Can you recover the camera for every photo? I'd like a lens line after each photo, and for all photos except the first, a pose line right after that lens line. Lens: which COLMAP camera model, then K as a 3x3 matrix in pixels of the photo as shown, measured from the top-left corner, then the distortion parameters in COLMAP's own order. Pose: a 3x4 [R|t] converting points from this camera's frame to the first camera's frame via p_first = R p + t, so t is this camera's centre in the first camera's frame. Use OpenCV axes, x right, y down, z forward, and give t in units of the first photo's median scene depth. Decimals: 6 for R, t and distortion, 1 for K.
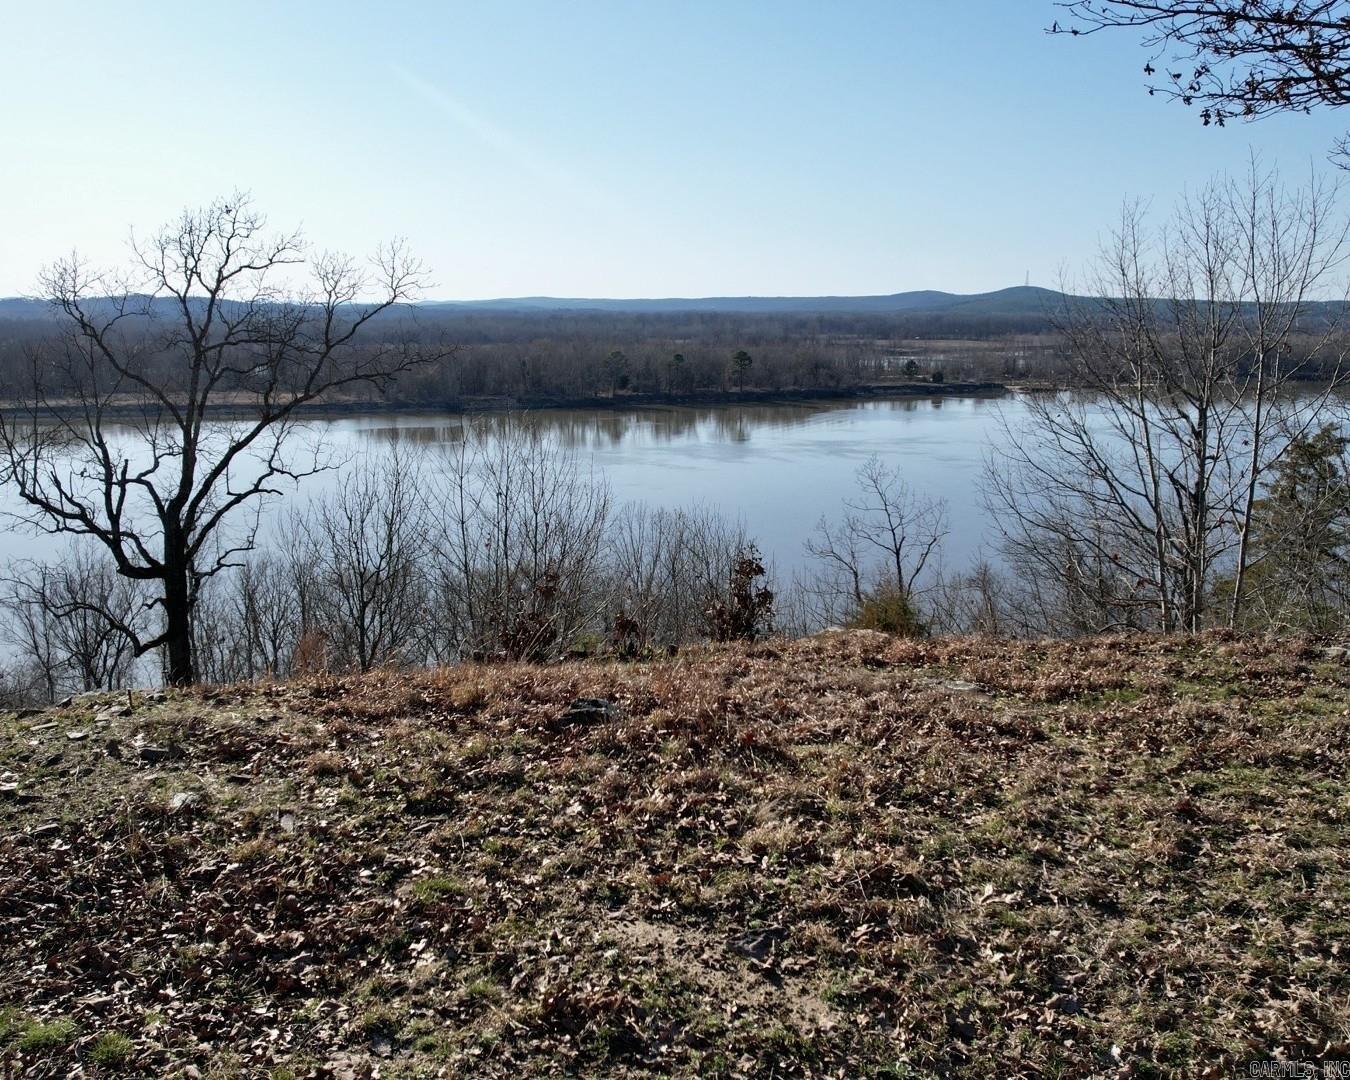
lens RADIAL K [[1308.9, 0, 667.6], [0, 1308.9, 524.6], [0, 0, 1]] dist [-0.051526, -0.001241]
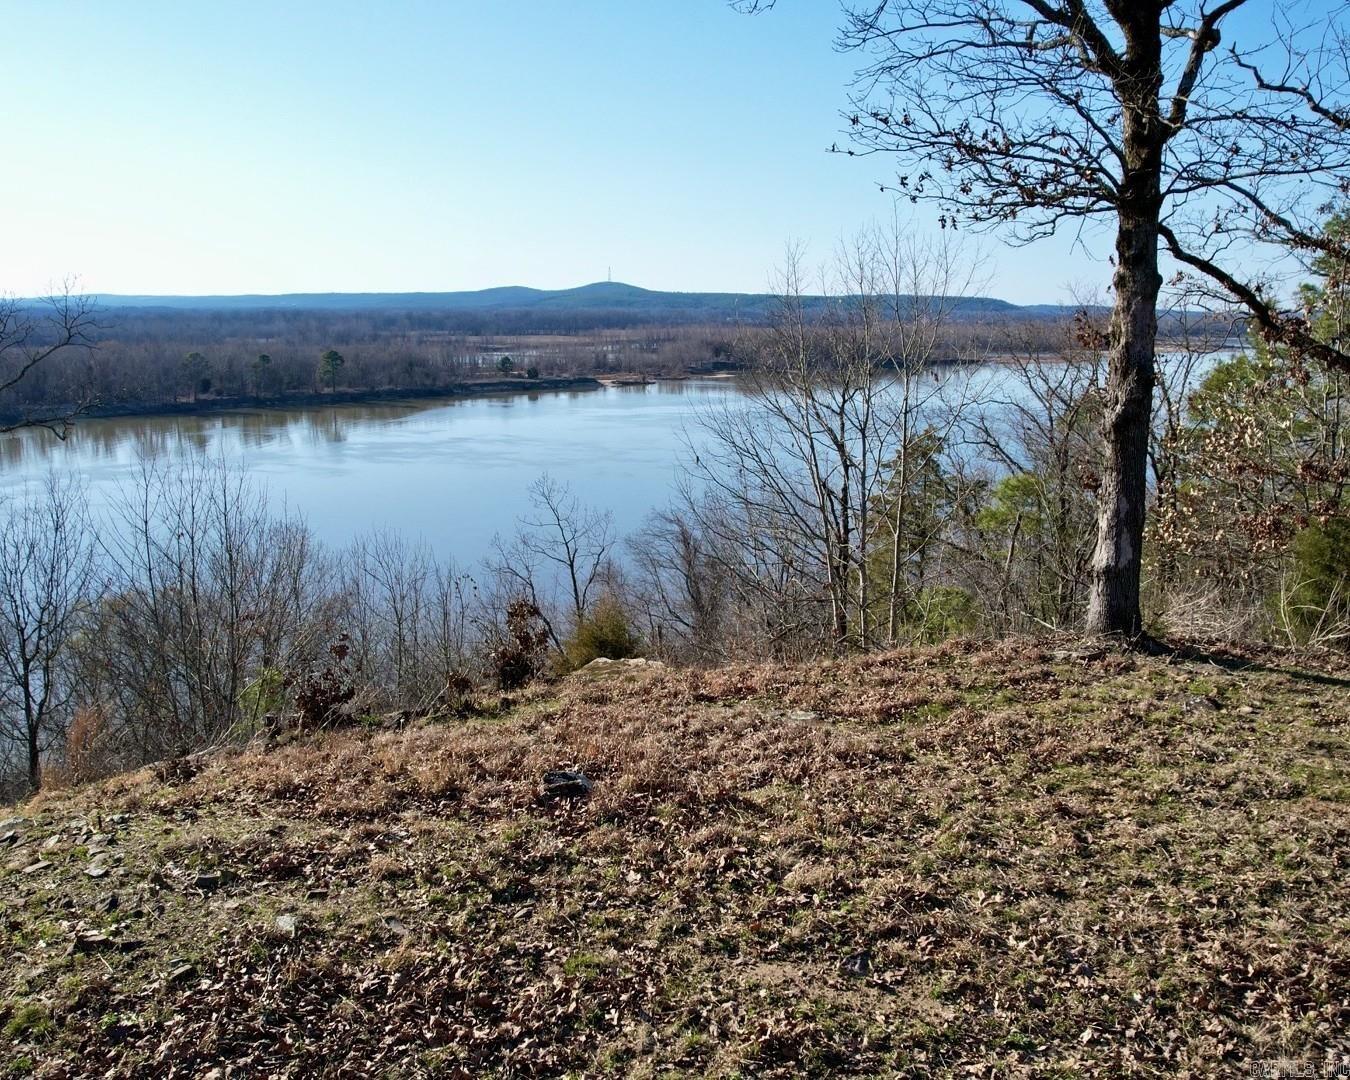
lens RADIAL K [[1298.9, 0, 723.8], [0, 1298.9, 539.6], [0, 0, 1]] dist [-0.051128, -0.006274]
pose [[0.938648, -0.060462, 0.339535, -0.069581], [0.054951, 0.998155, 0.025832, -0.020988], [-0.340471, -0.005590, 0.940239, -0.023642]]
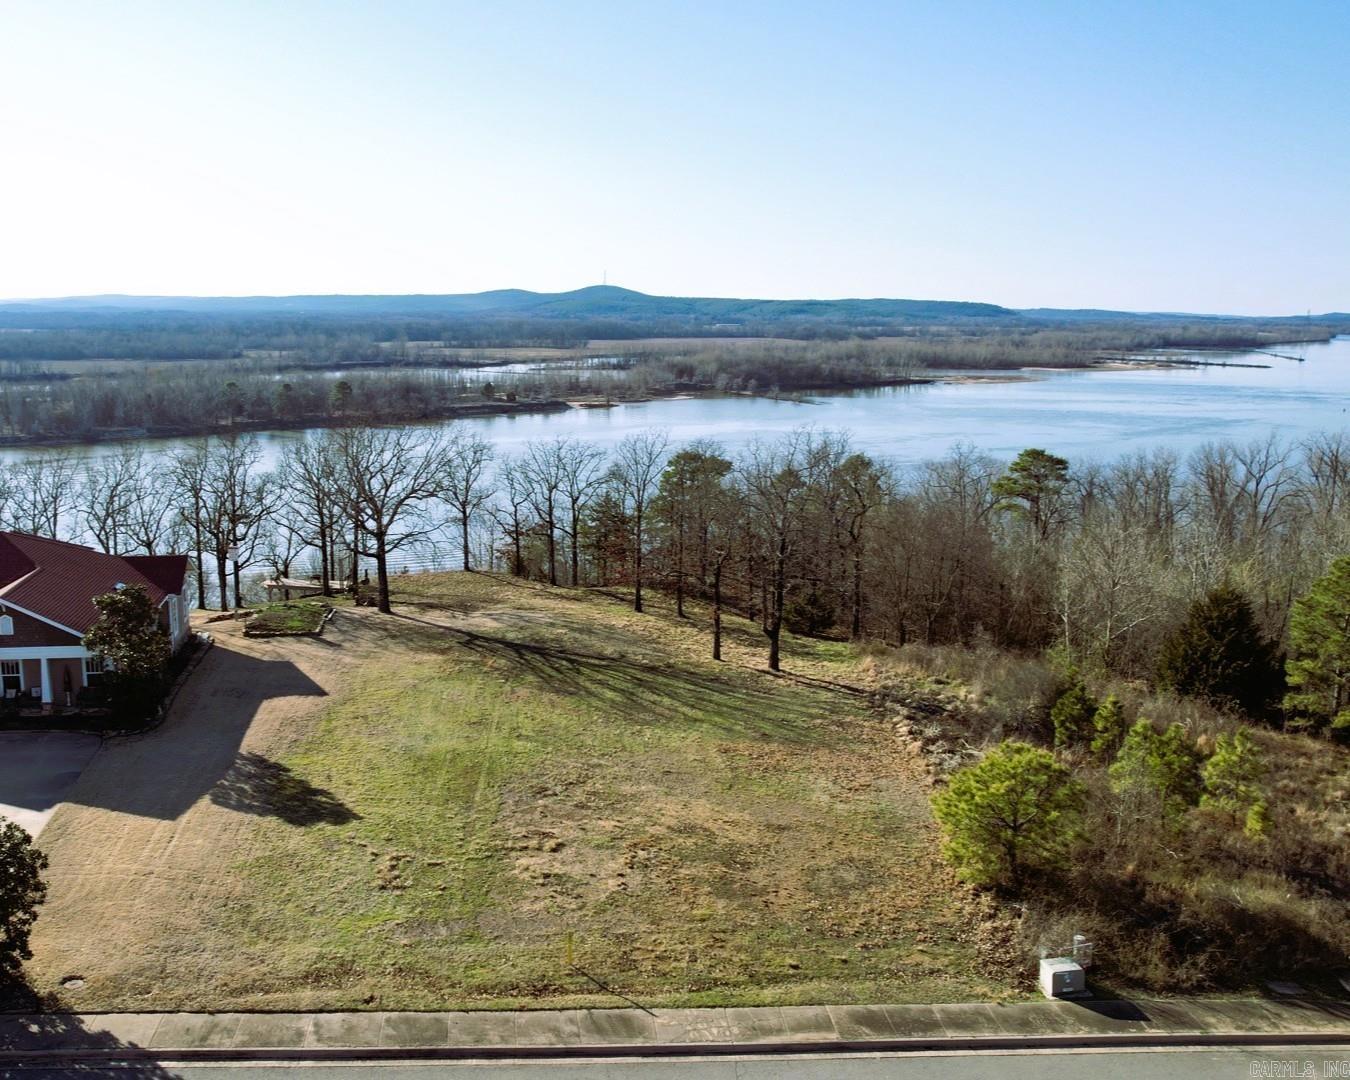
lens RADIAL K [[1353.5, 0, 675.0], [0, 1353.5, 540.0], [0, 0, 1]] dist [-0.142161, 0.001190]
pose [[0.952649, -0.046531, 0.300492, -0.396153], [0.041144, 0.998859, 0.024237, -0.120907], [-0.301277, -0.010726, 0.953476, -3.412028]]
